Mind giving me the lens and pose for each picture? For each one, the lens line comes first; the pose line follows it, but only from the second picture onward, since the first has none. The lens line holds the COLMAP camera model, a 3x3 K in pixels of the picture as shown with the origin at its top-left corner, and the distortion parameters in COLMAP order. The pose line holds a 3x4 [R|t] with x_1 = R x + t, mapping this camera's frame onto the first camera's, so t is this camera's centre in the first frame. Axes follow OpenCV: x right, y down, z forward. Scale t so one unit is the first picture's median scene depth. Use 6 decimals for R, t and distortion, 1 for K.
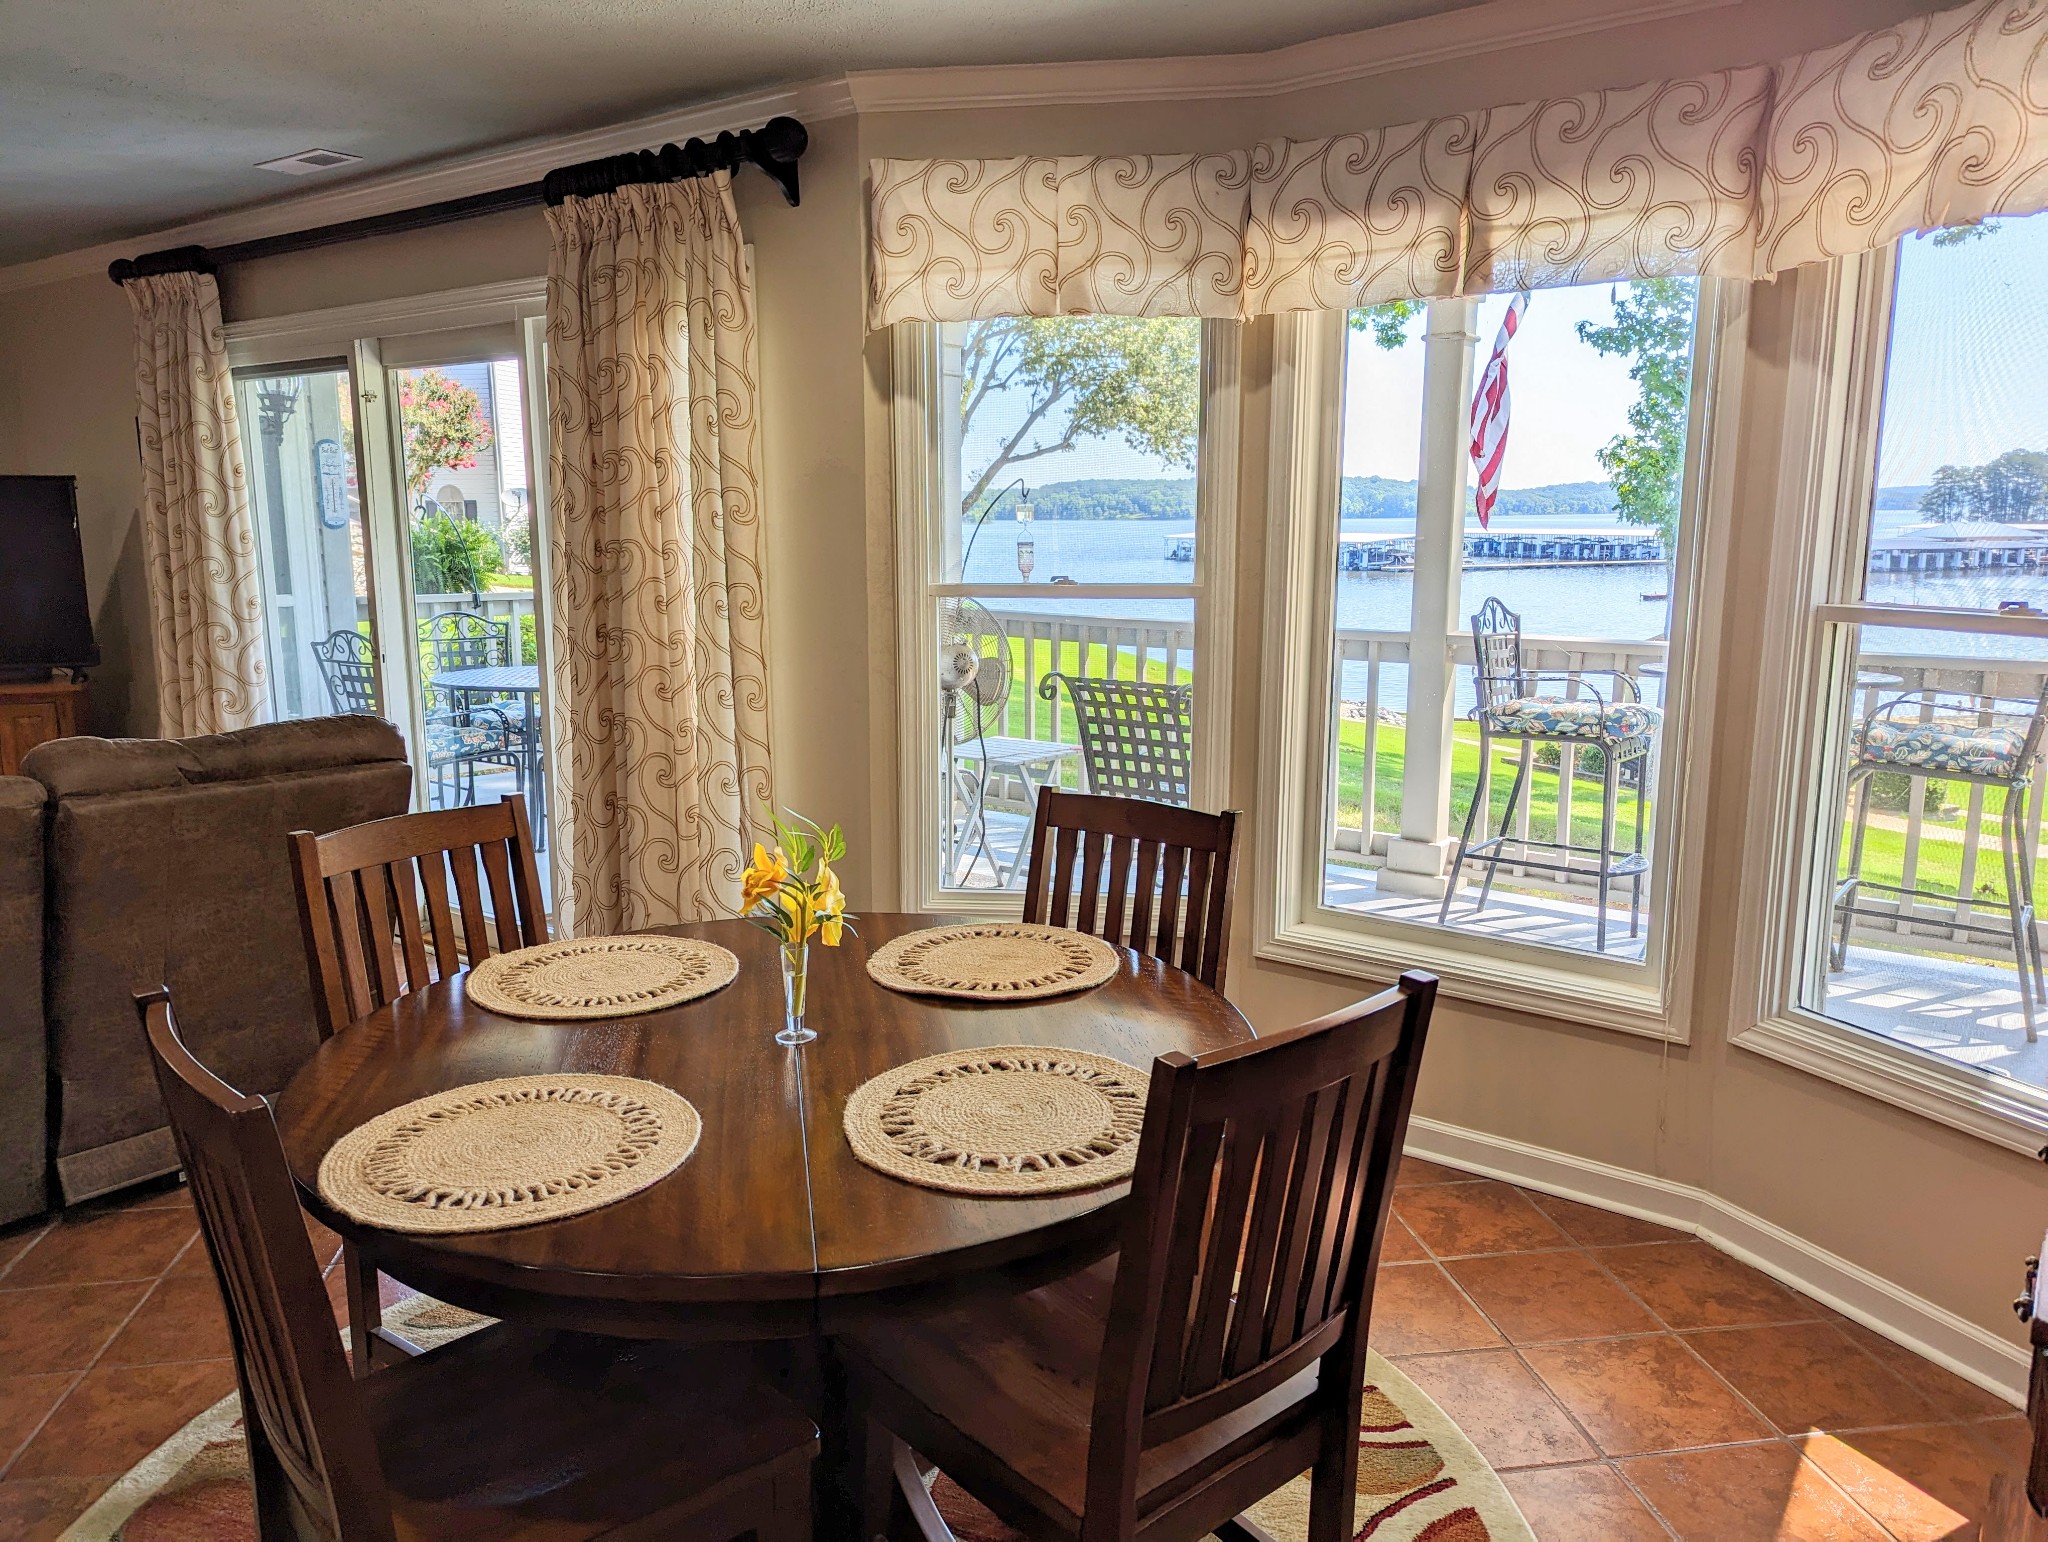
lens RADIAL K [[1451.9, 0, 1021.2], [0, 1451.9, 771.4], [0, 0, 1]] dist [0.055420, -0.052772]
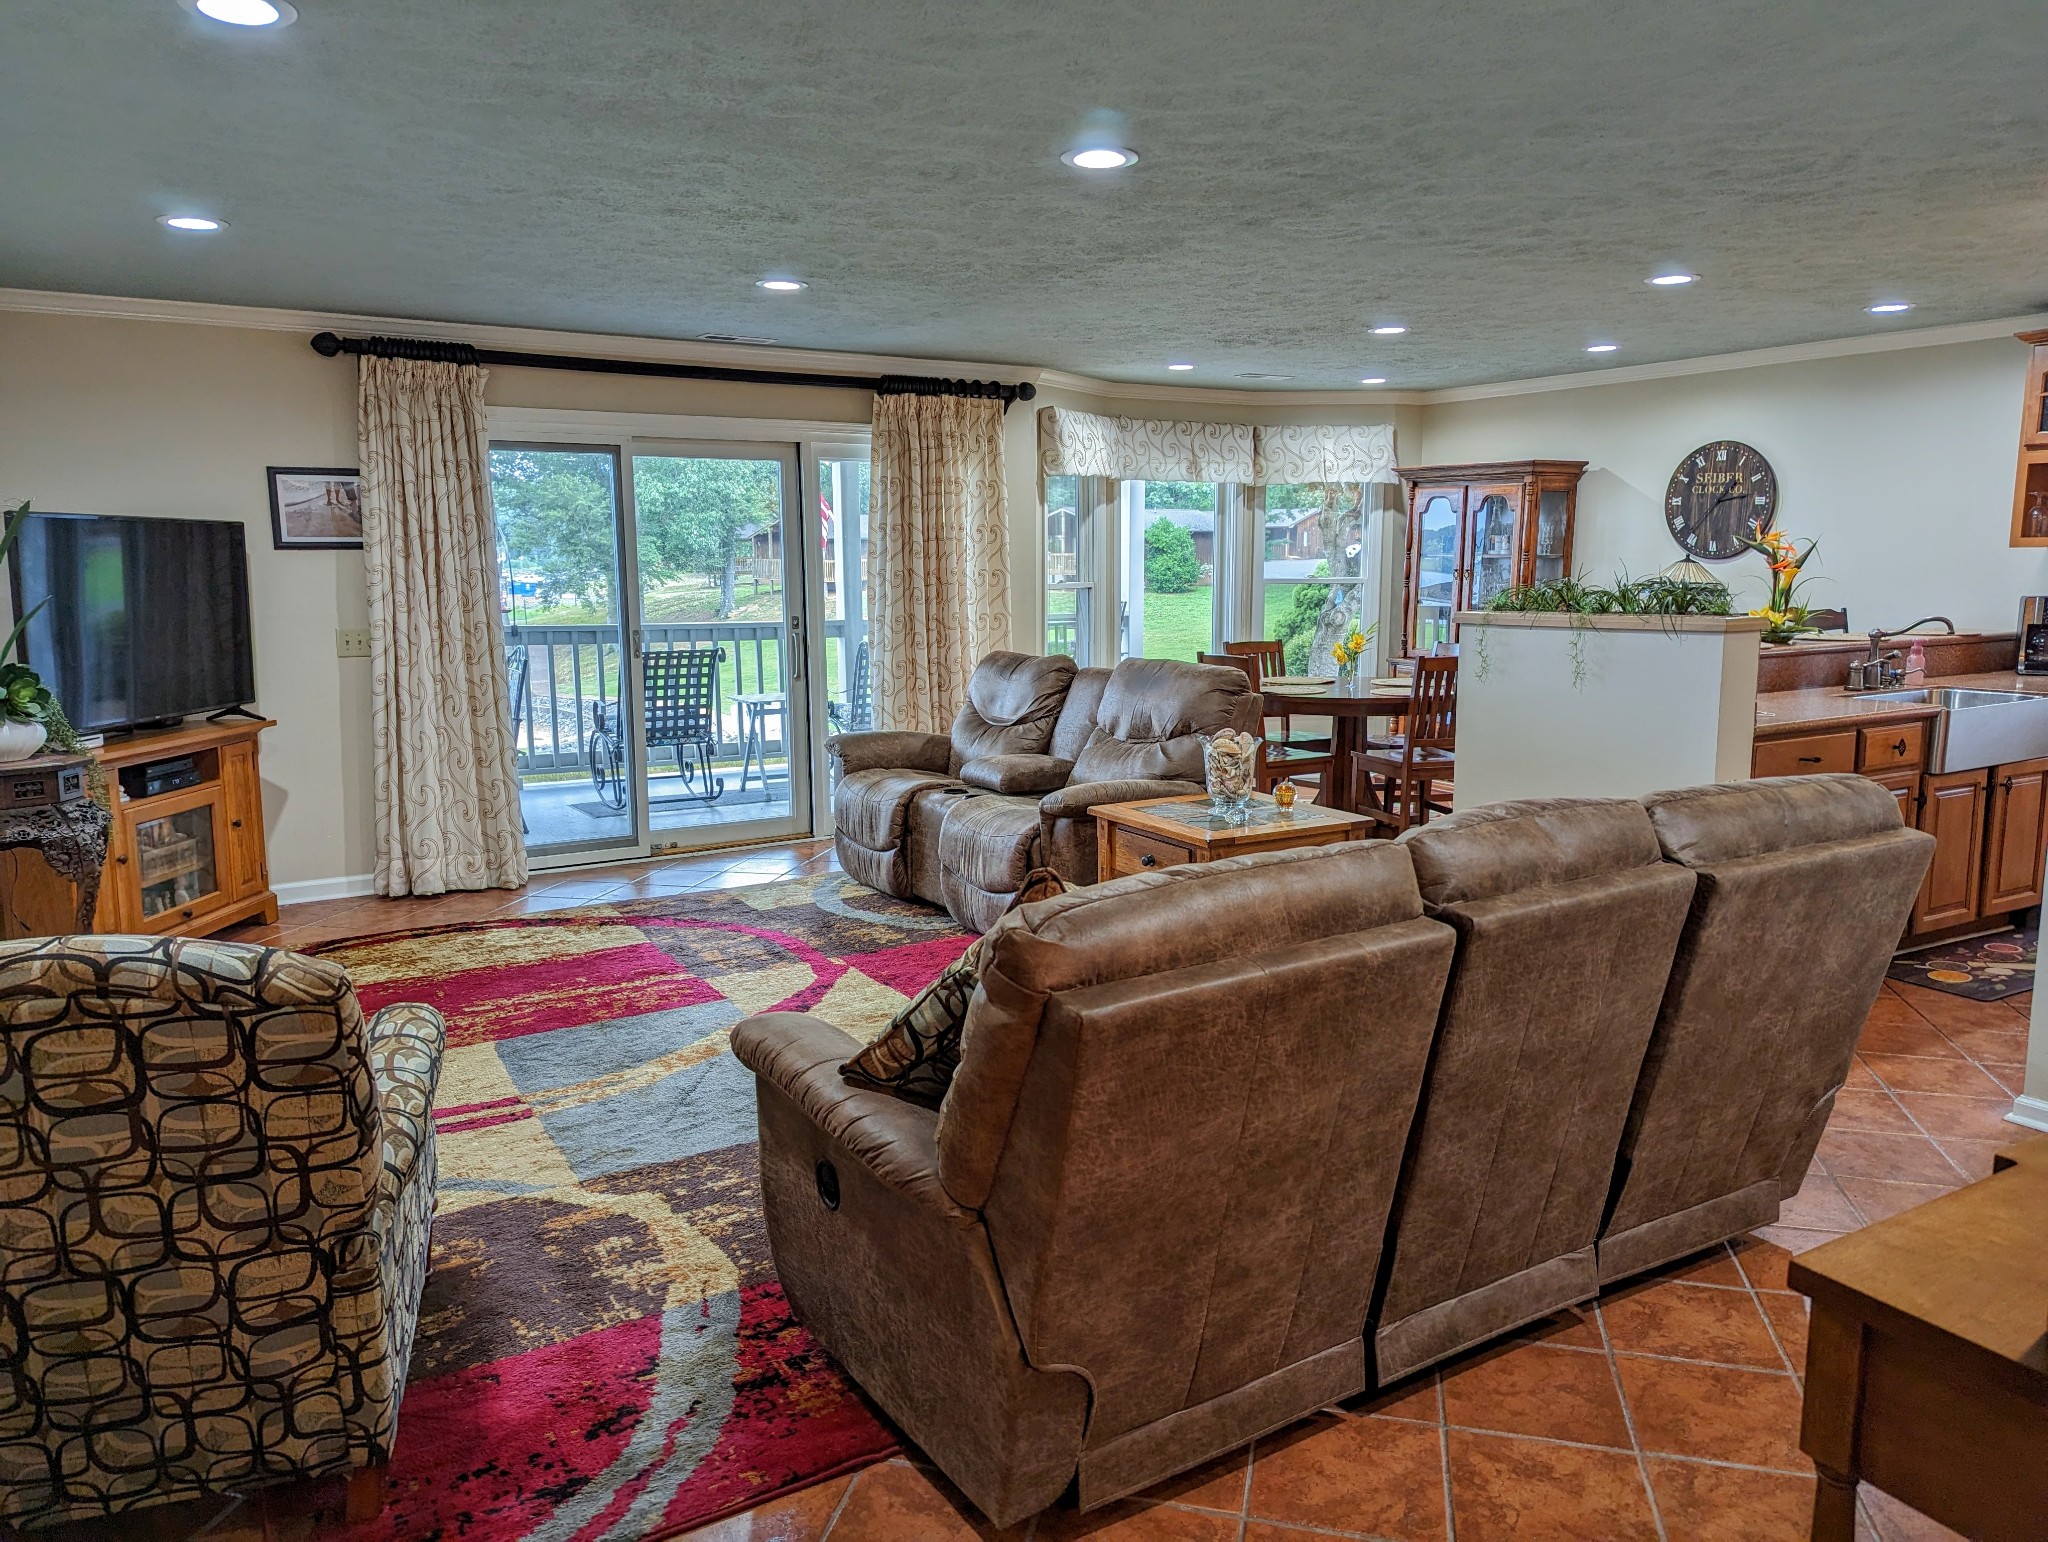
lens RADIAL K [[1432.7, 0, 1016.1], [0, 1432.7, 775.8], [0, 0, 1]] dist [0.067854, -0.060551]
pose [[0.395305, -0.139730, 0.907860, -1.396601], [0.162448, 0.983418, 0.080626, -0.011632], [-0.904071, 0.115608, 0.411449, 0.088356]]
